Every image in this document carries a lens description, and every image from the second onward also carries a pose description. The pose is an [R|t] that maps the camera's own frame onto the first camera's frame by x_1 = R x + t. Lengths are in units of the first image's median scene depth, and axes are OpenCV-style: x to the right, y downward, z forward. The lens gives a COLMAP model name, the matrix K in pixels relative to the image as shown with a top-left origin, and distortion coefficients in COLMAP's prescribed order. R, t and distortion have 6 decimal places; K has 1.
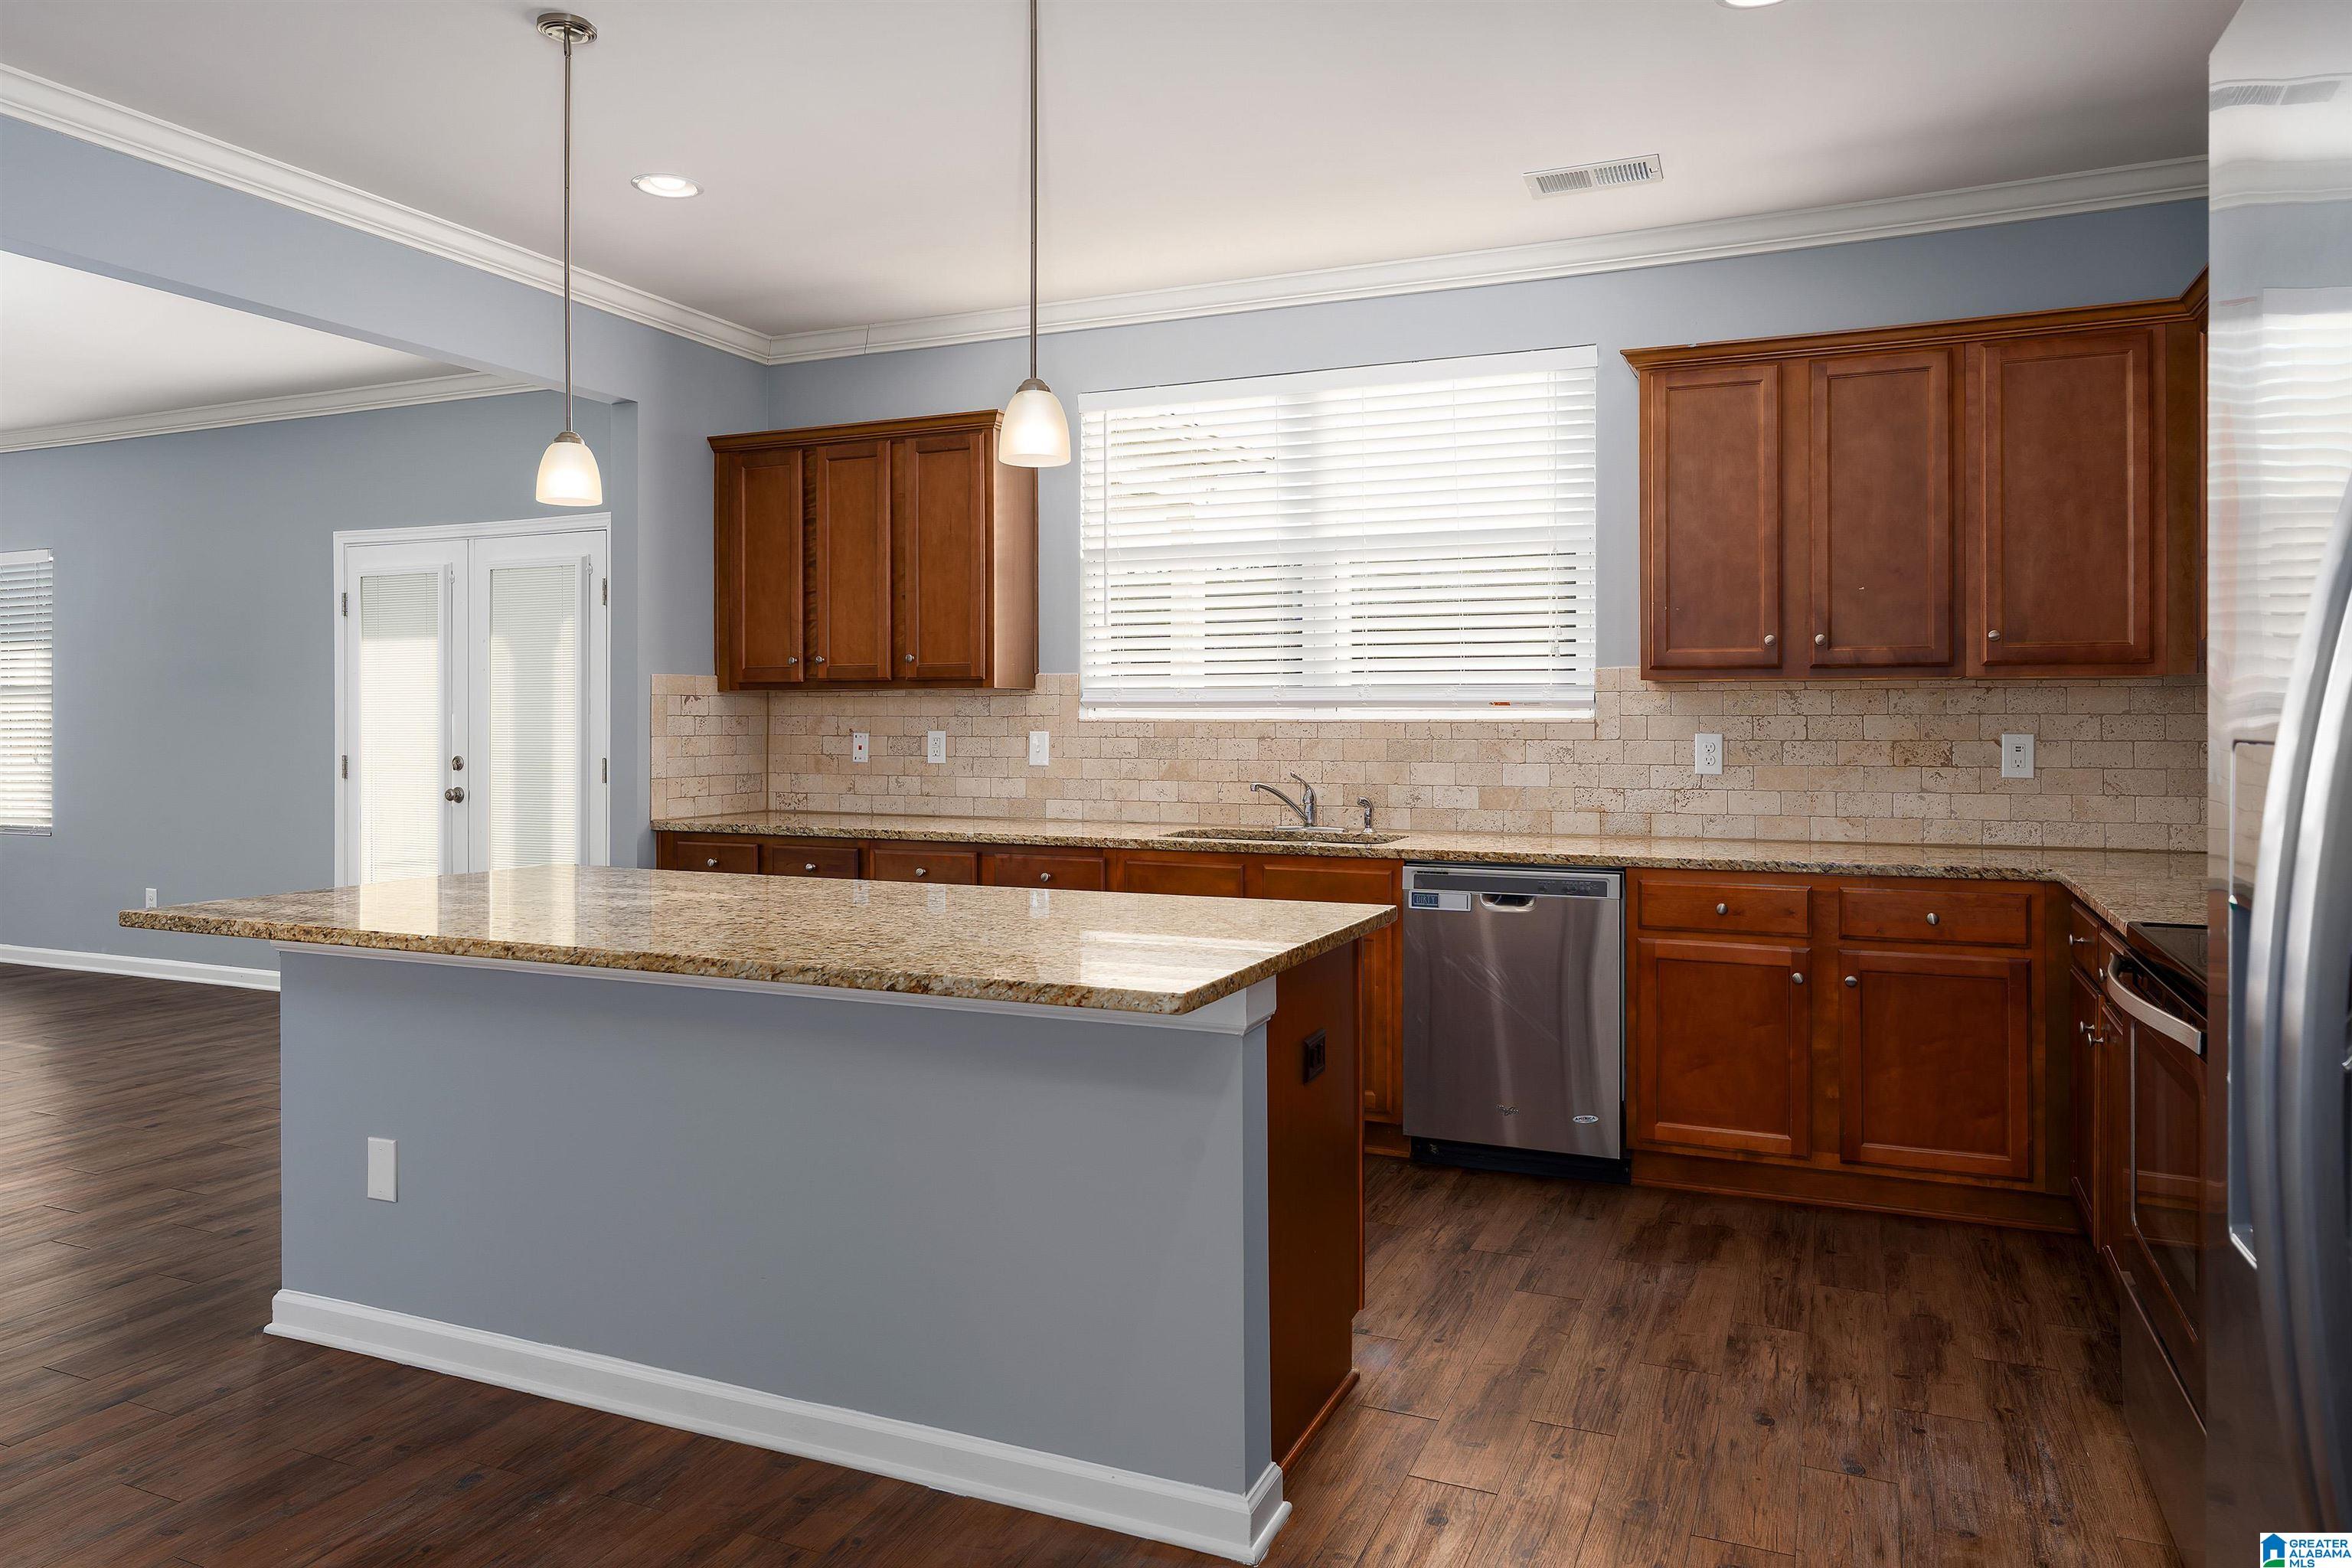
lens RADIAL K [[1536.1, 0, 1174.6], [0, 1536.1, 710.3], [0, 0, 1]] dist [0.002876, -0.000960]
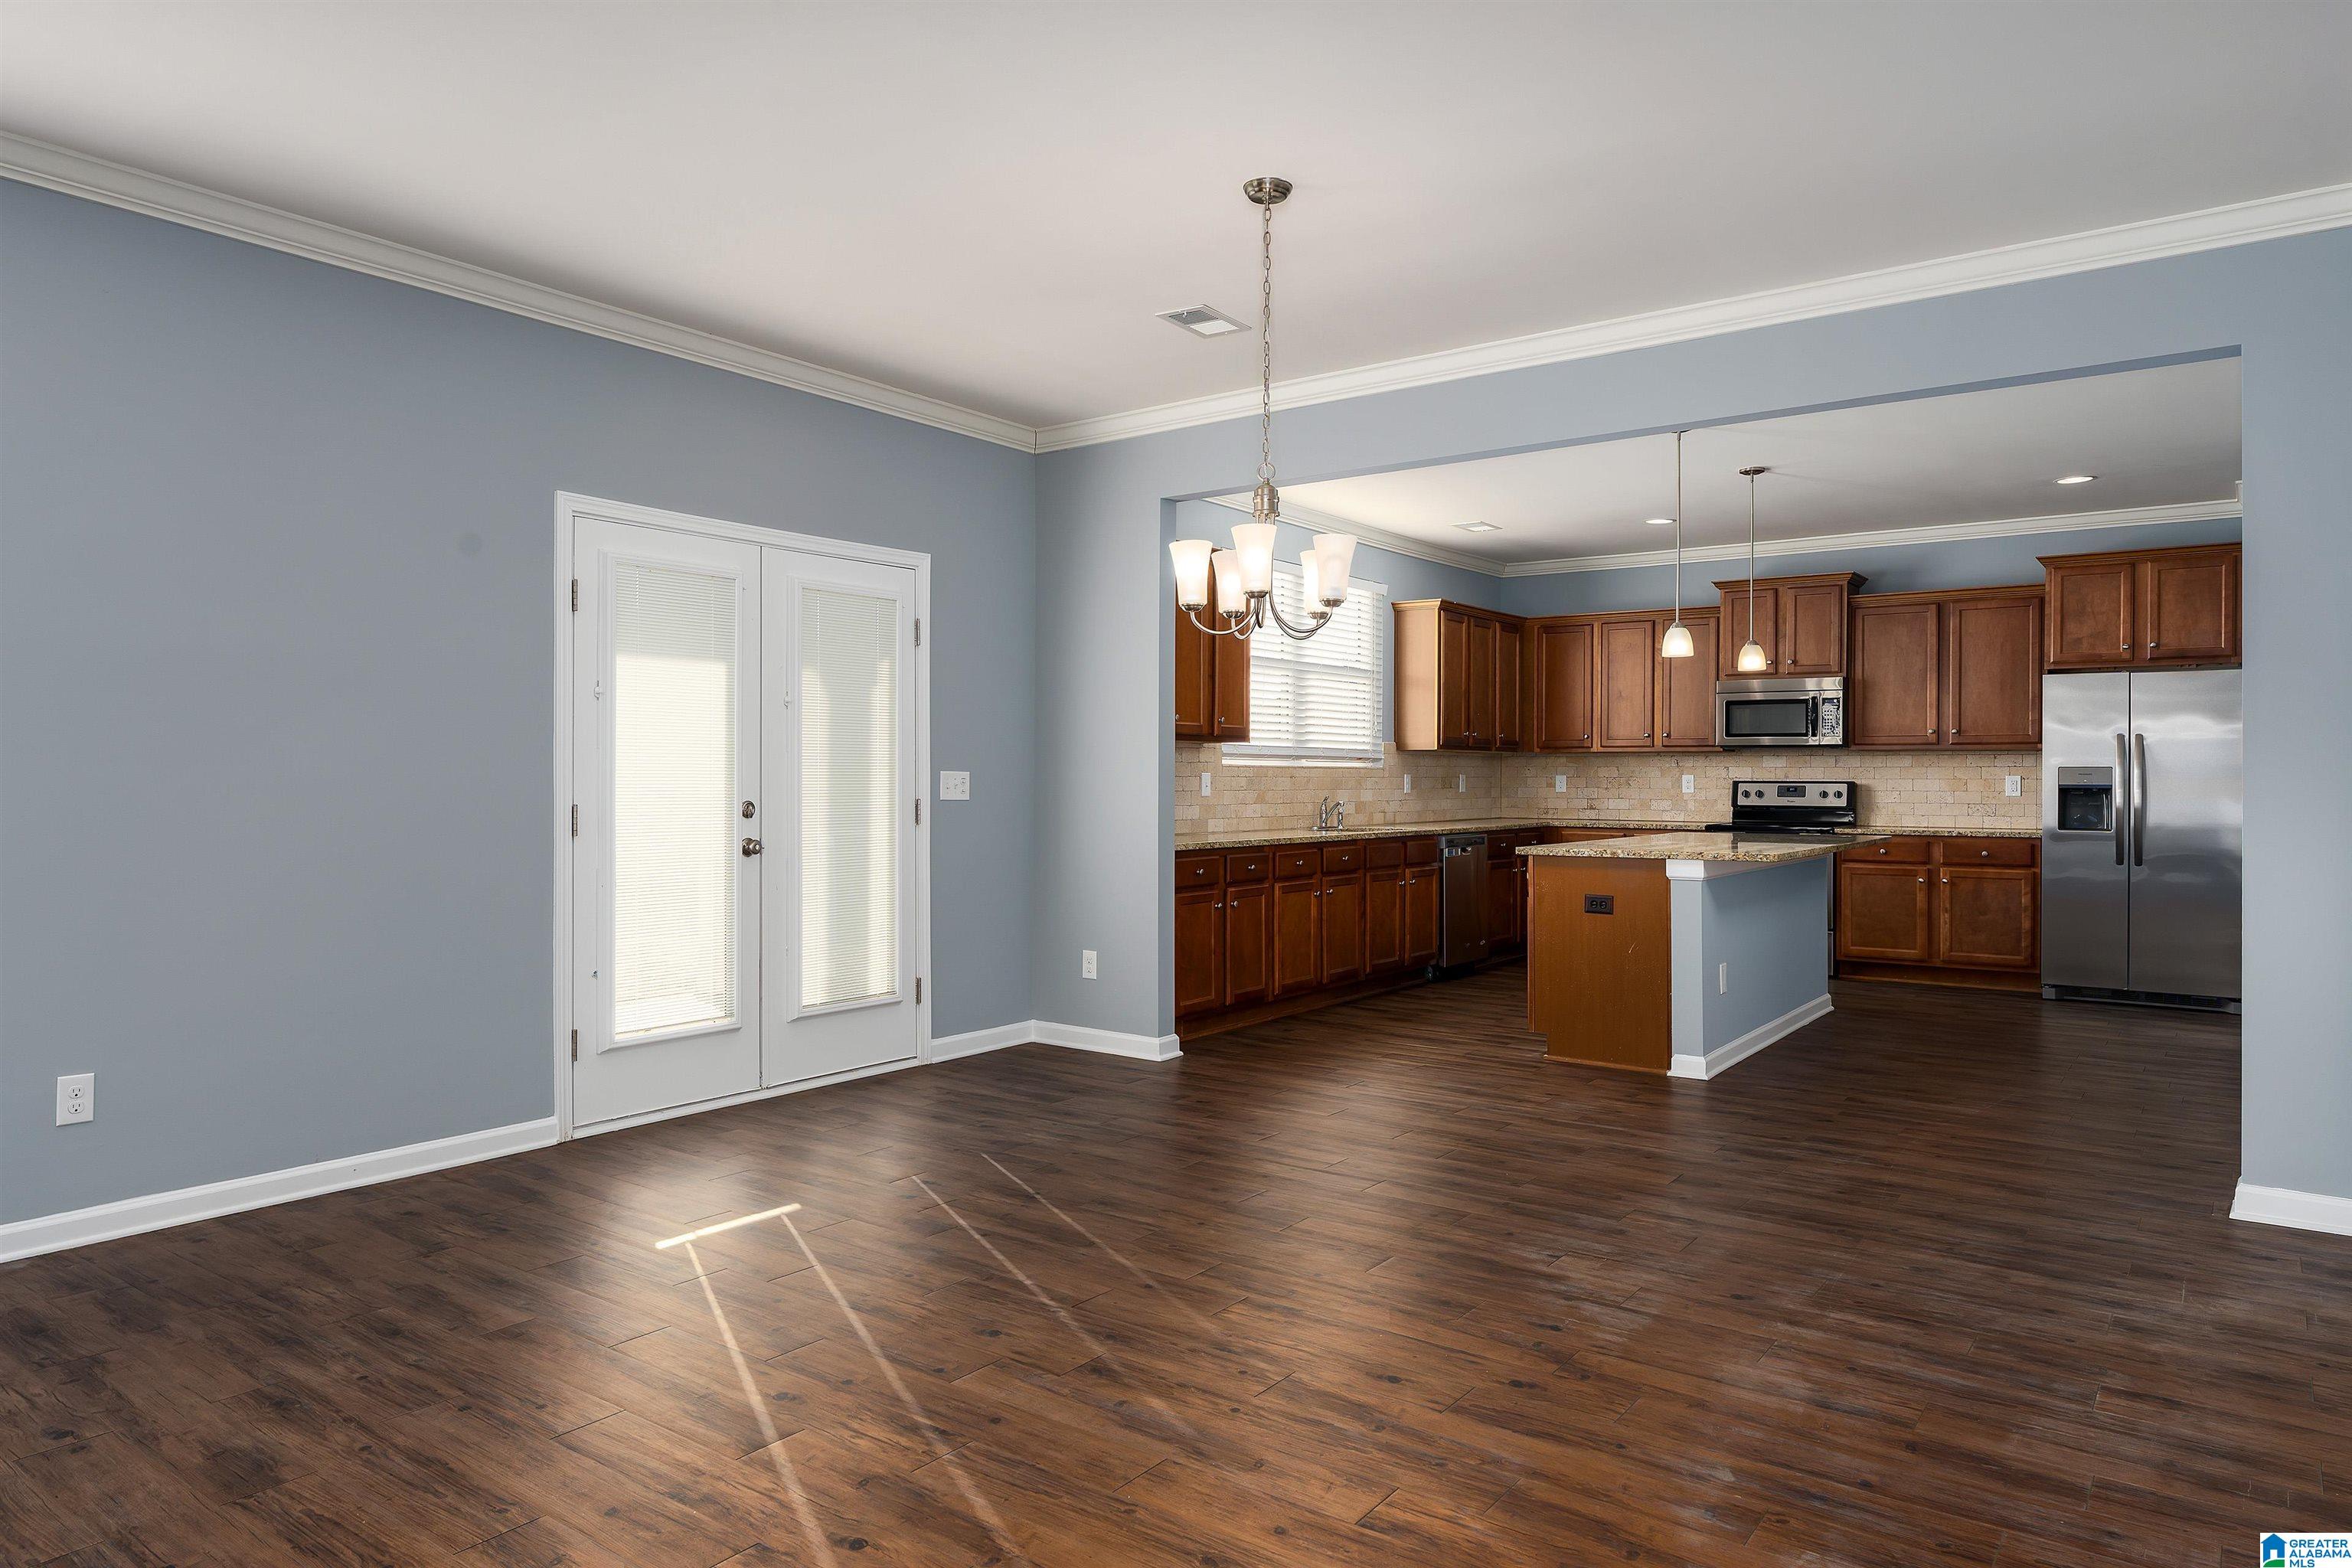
lens RADIAL K [[1454.2, 0, 1184.2], [0, 1454.2, 791.0], [0, 0, 1]] dist [-0.011162, 0.000722]
pose [[0.219335, -0.006118, 0.975631, -1.524179], [-0.004387, 0.999964, 0.007257, 0.022216], [-0.975640, -0.005872, 0.219300, 0.759585]]
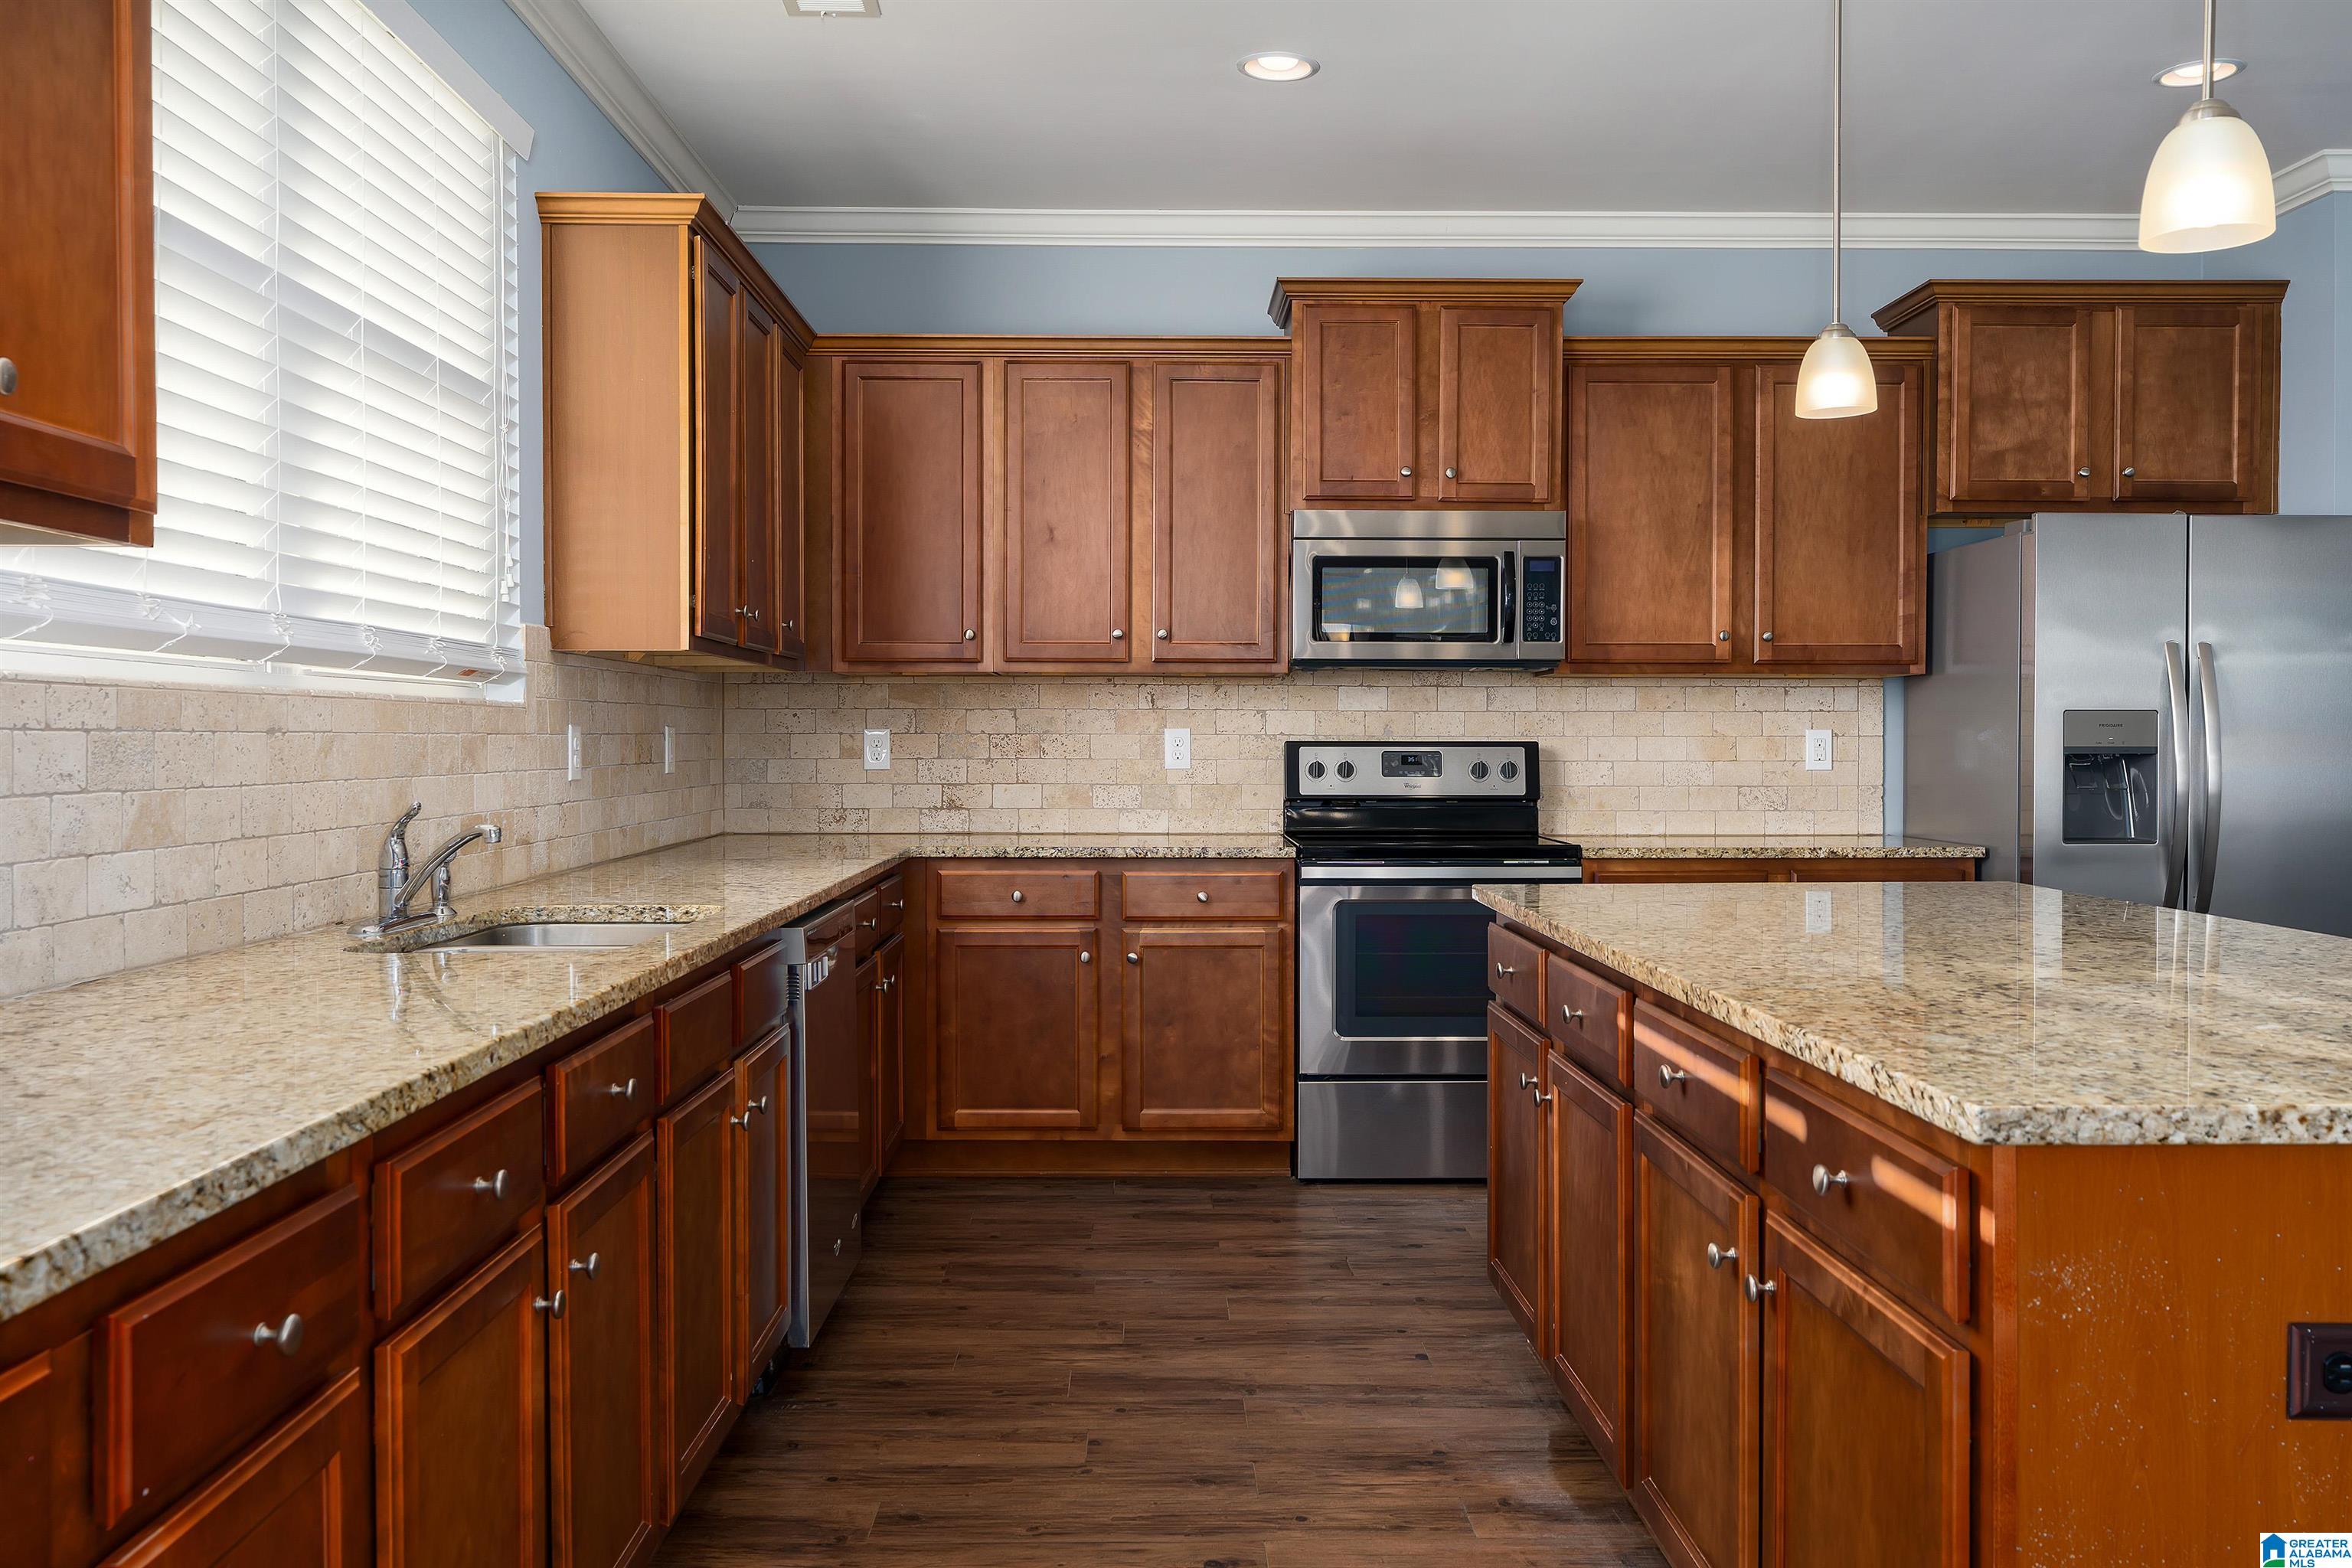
lens RADIAL K [[1859.1, 0, 1172.4], [0, 1859.1, 775.9], [0, 0, 1]] dist [-0.001654, 0.002028]
pose [[-0.414686, -0.015942, 0.909825, -0.508376], [-0.000912, 0.999853, 0.017104, 0.021362], [-0.909964, 0.006263, -0.414640, 0.980952]]
